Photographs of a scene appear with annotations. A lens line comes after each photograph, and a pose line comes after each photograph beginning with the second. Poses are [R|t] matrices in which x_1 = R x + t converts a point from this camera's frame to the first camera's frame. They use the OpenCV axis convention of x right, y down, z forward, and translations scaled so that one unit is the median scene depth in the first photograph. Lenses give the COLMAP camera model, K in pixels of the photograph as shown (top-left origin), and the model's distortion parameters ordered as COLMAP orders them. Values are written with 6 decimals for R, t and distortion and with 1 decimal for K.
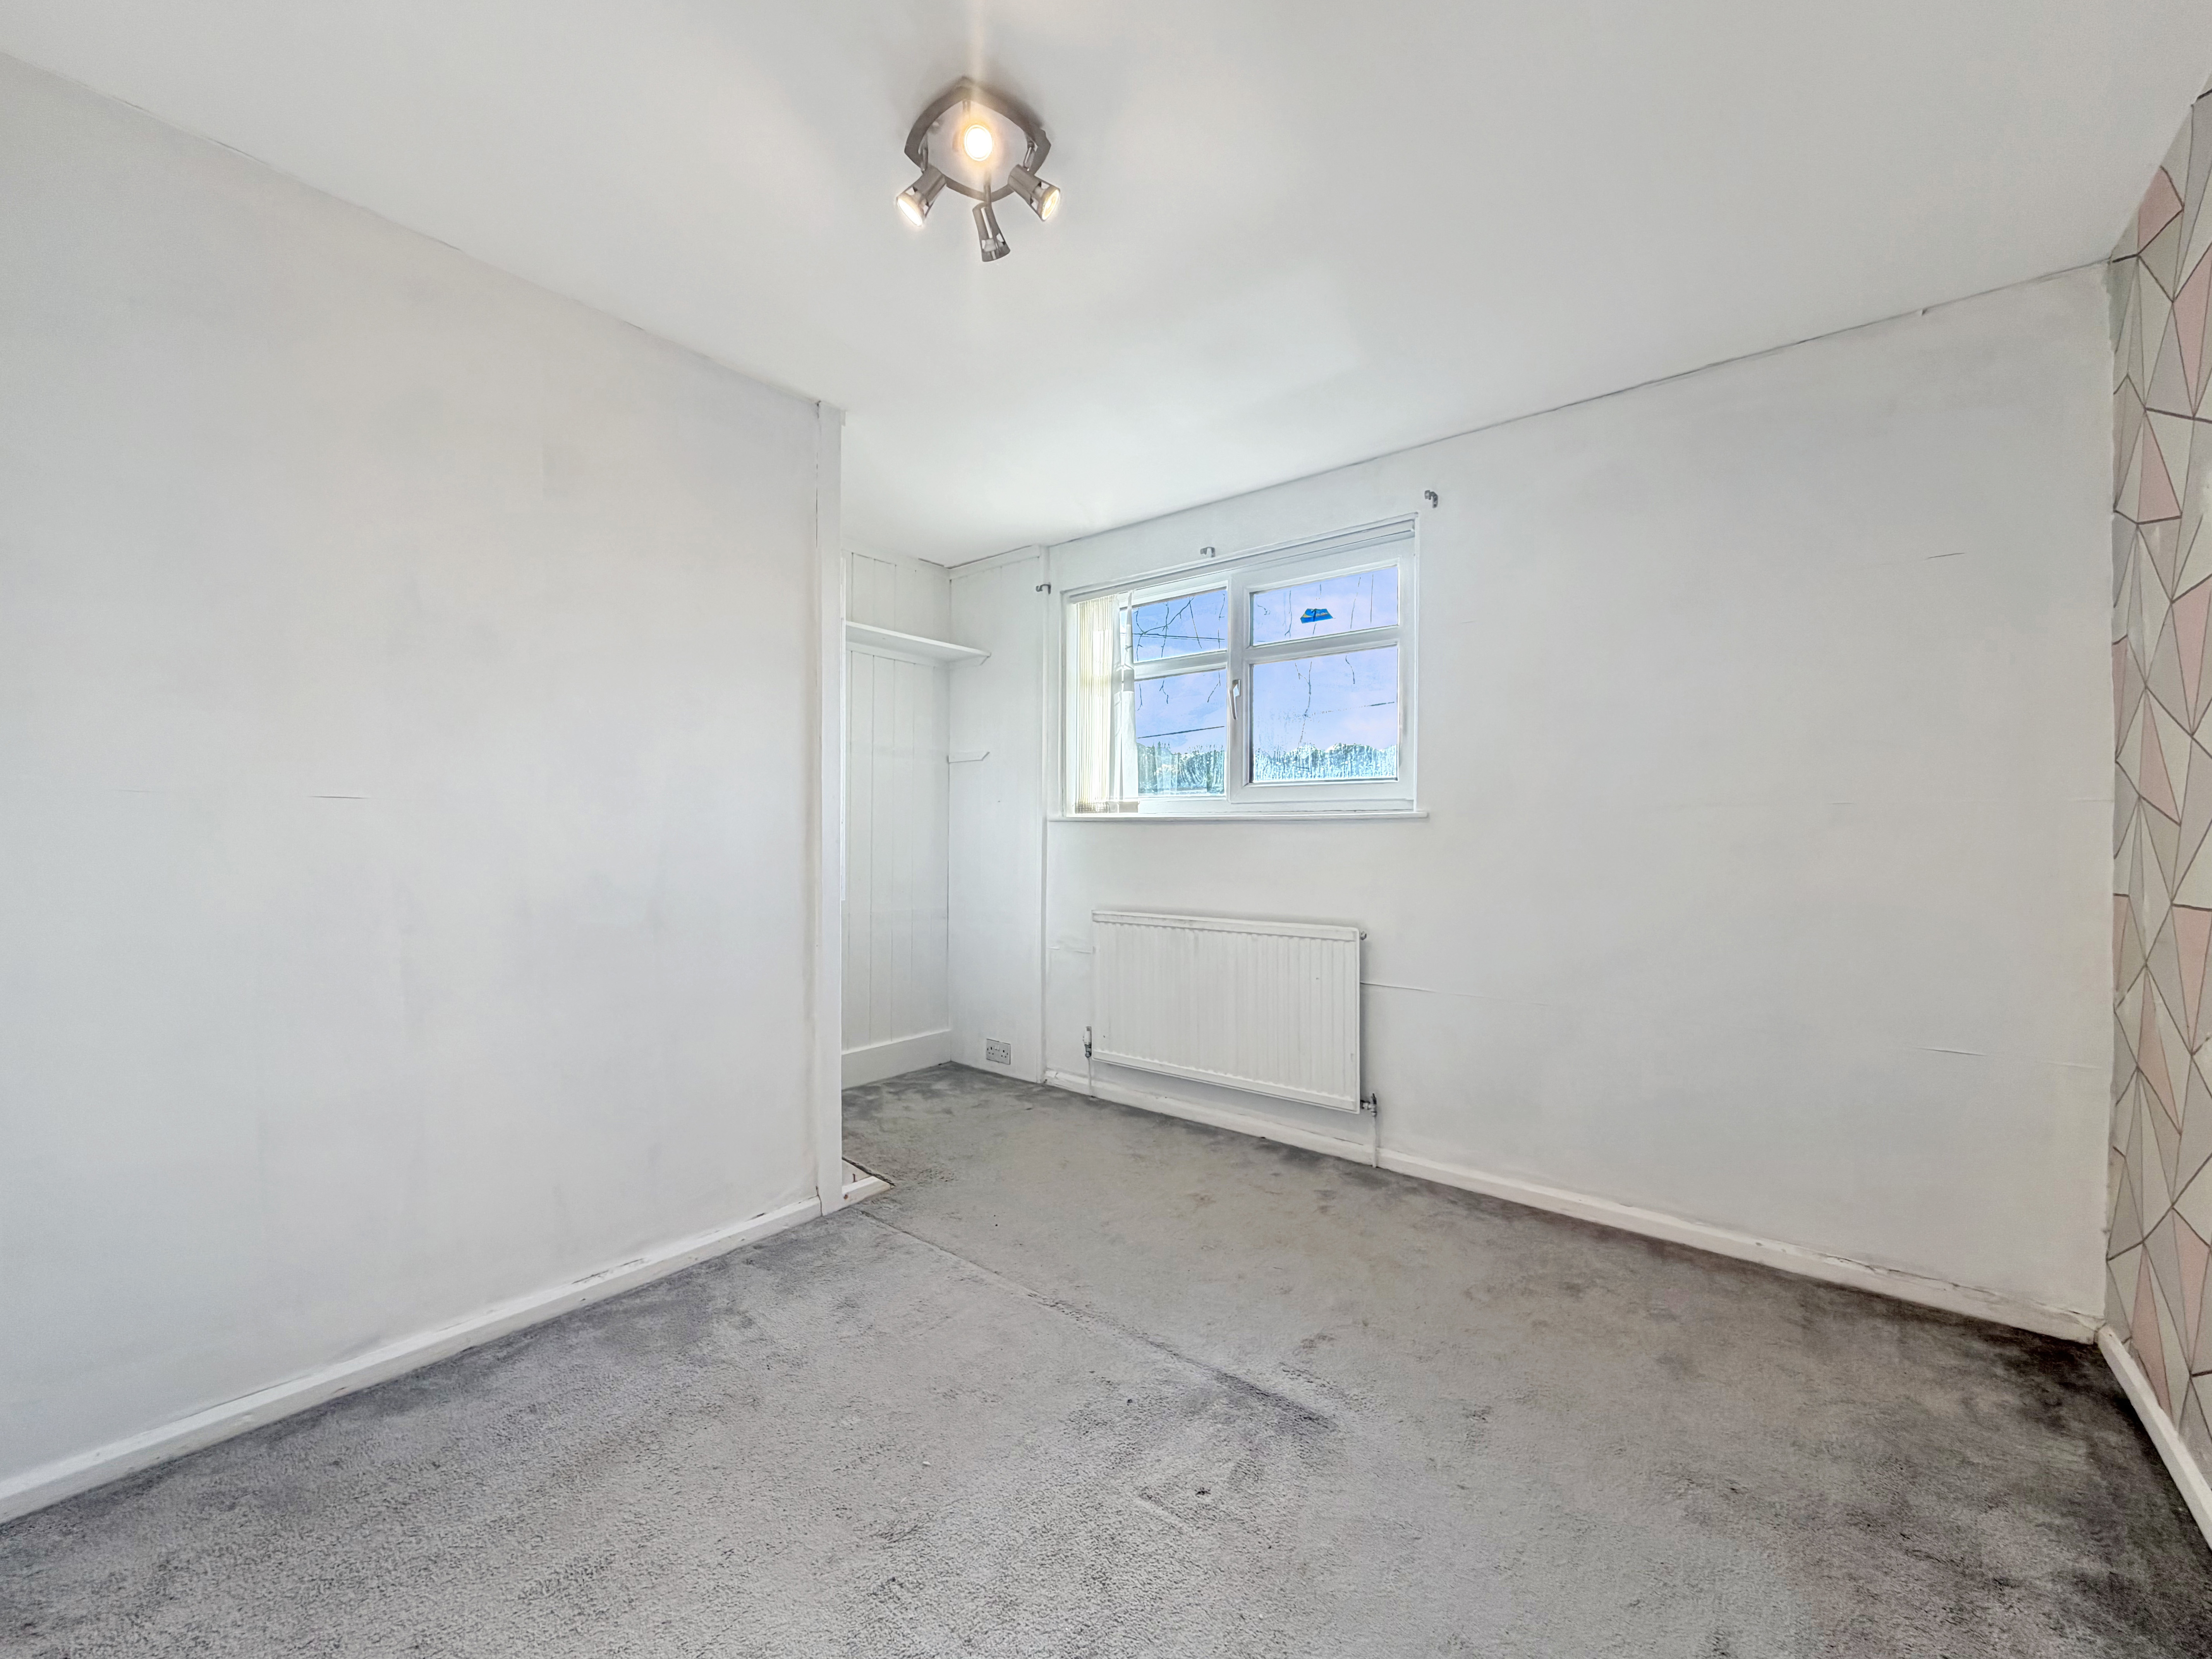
lens RADIAL K [[884.3, 0, 1114.8], [0, 884.3, 864.5], [0, 0, 1]] dist [0.001421, 0.000648]
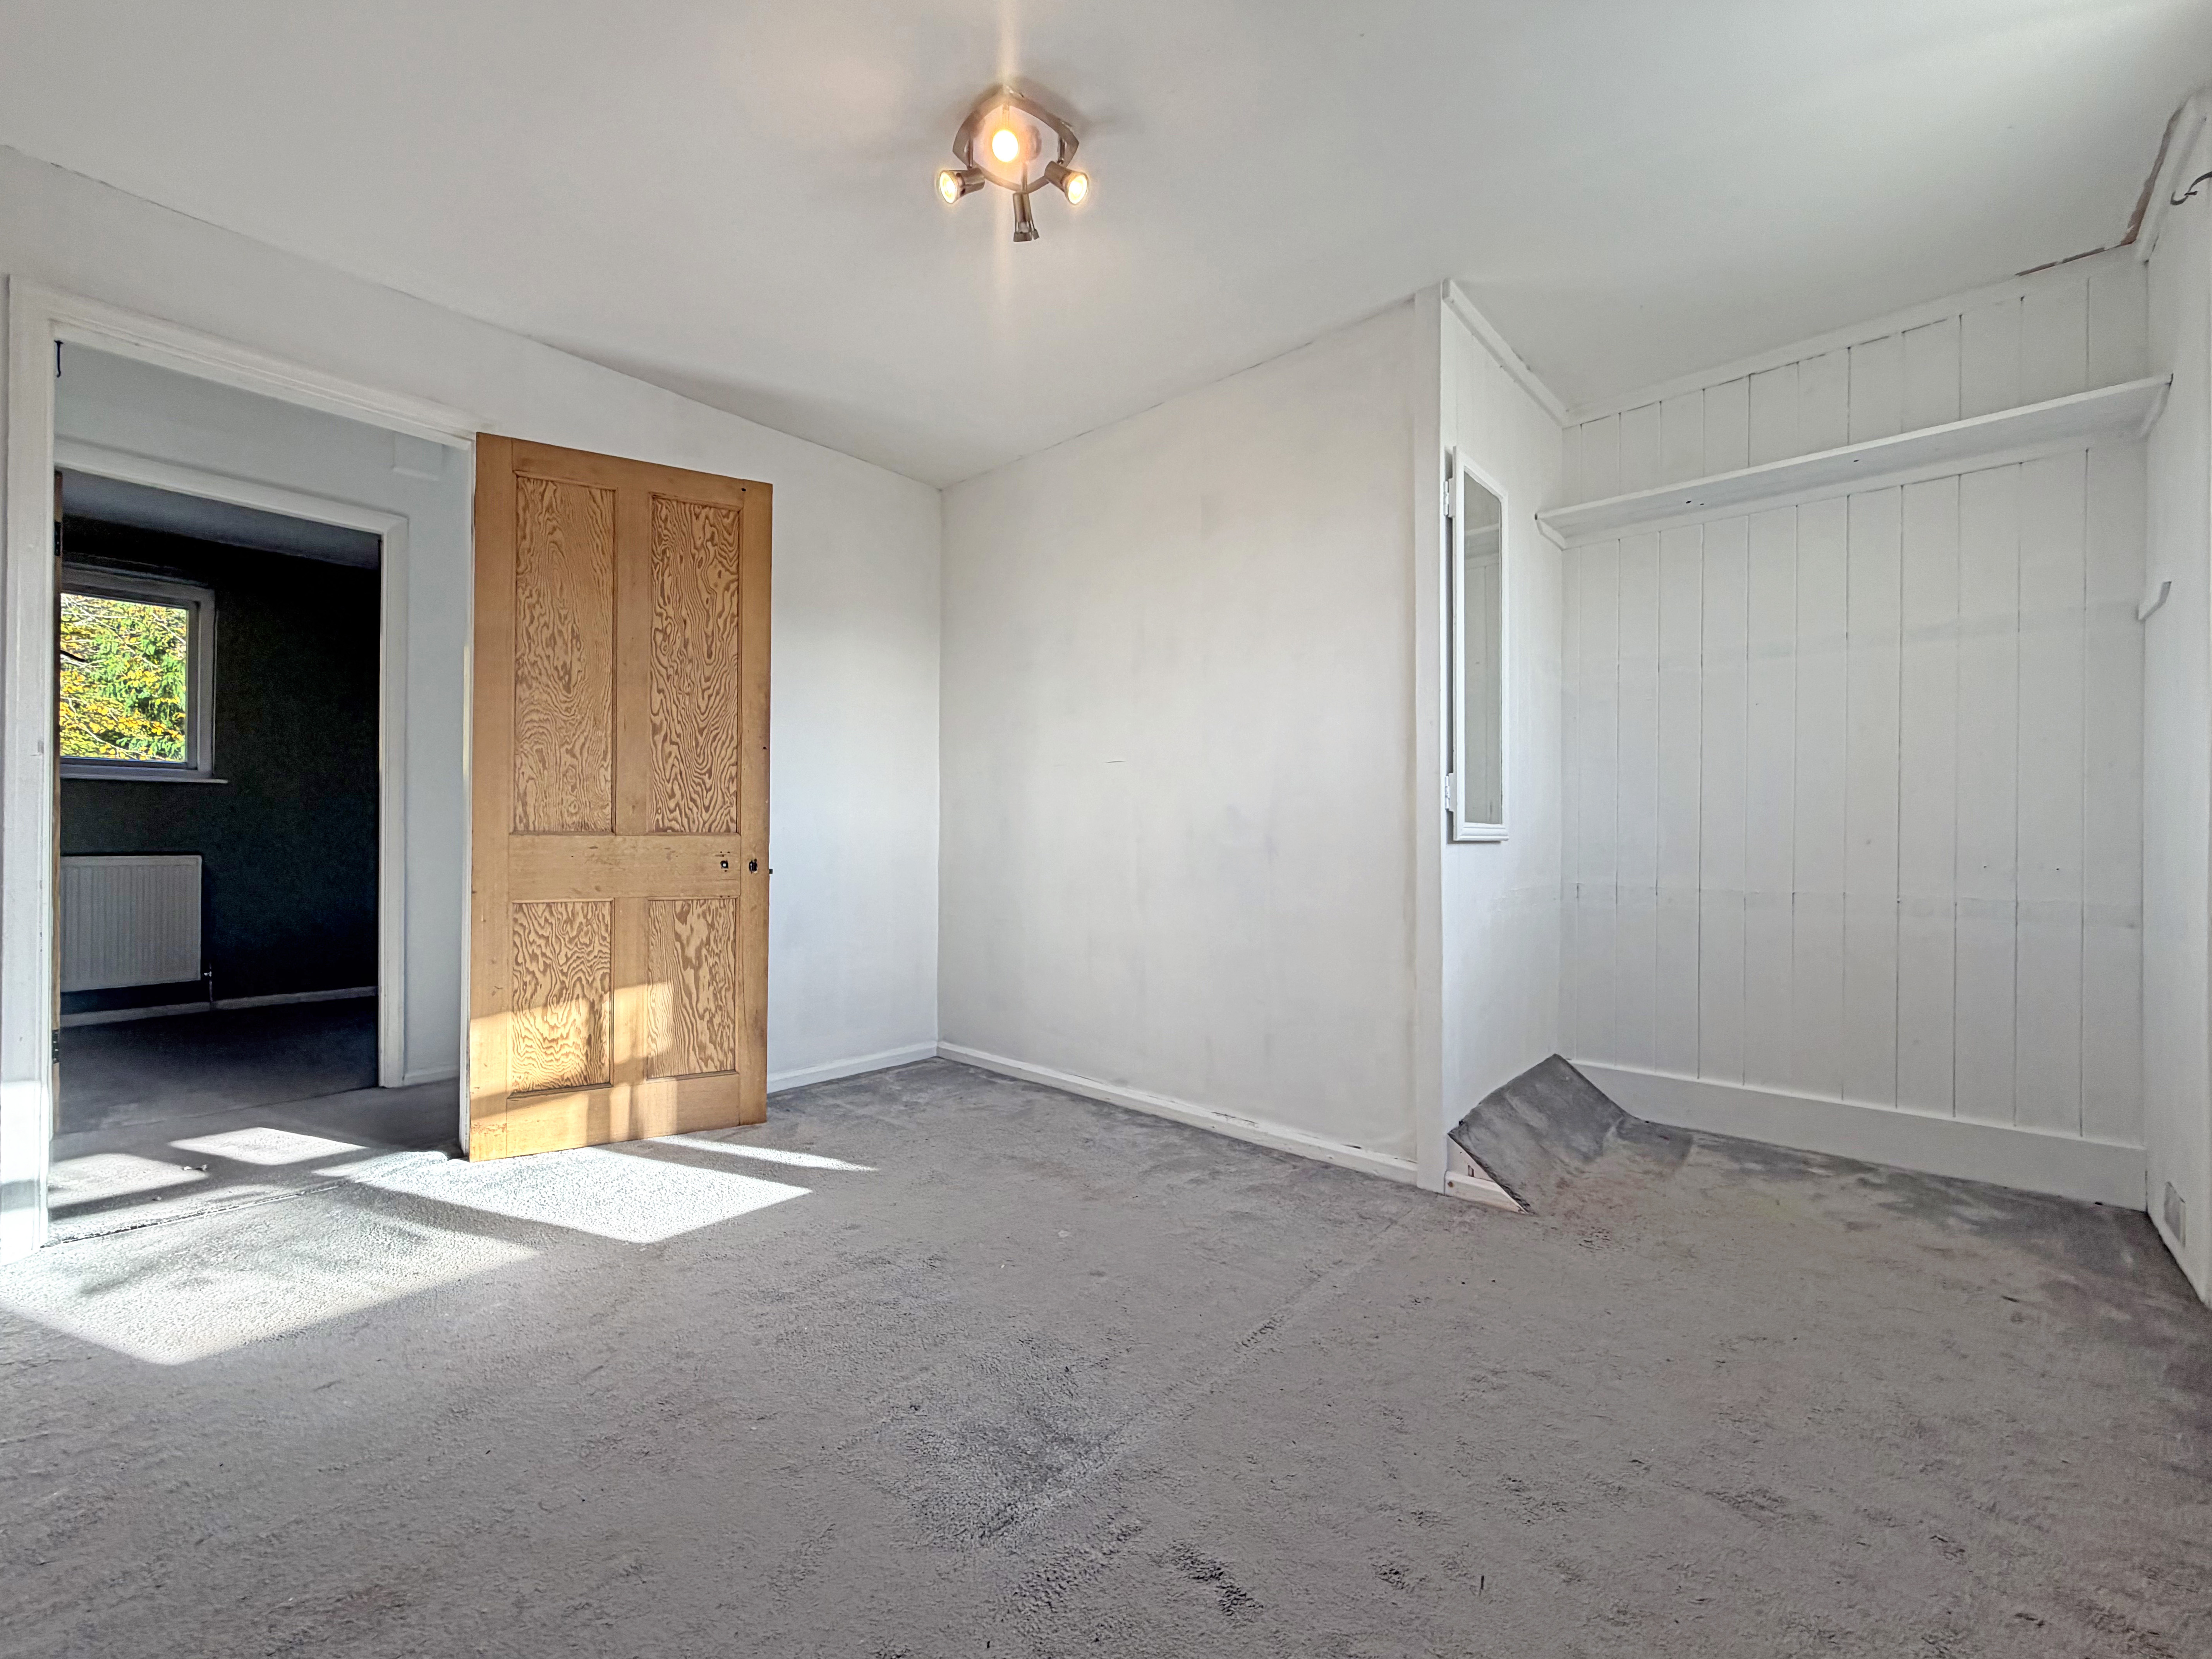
lens RADIAL K [[886.3, 0, 1075.4], [0, 886.3, 850.0], [0, 0, 1]] dist [0.000468, 0.000515]
pose [[-0.069260, 0.009446, -0.997554, 0.523616], [-0.035164, 0.999311, 0.011904, 0.047923], [0.996979, 0.035902, -0.068880, 0.618174]]
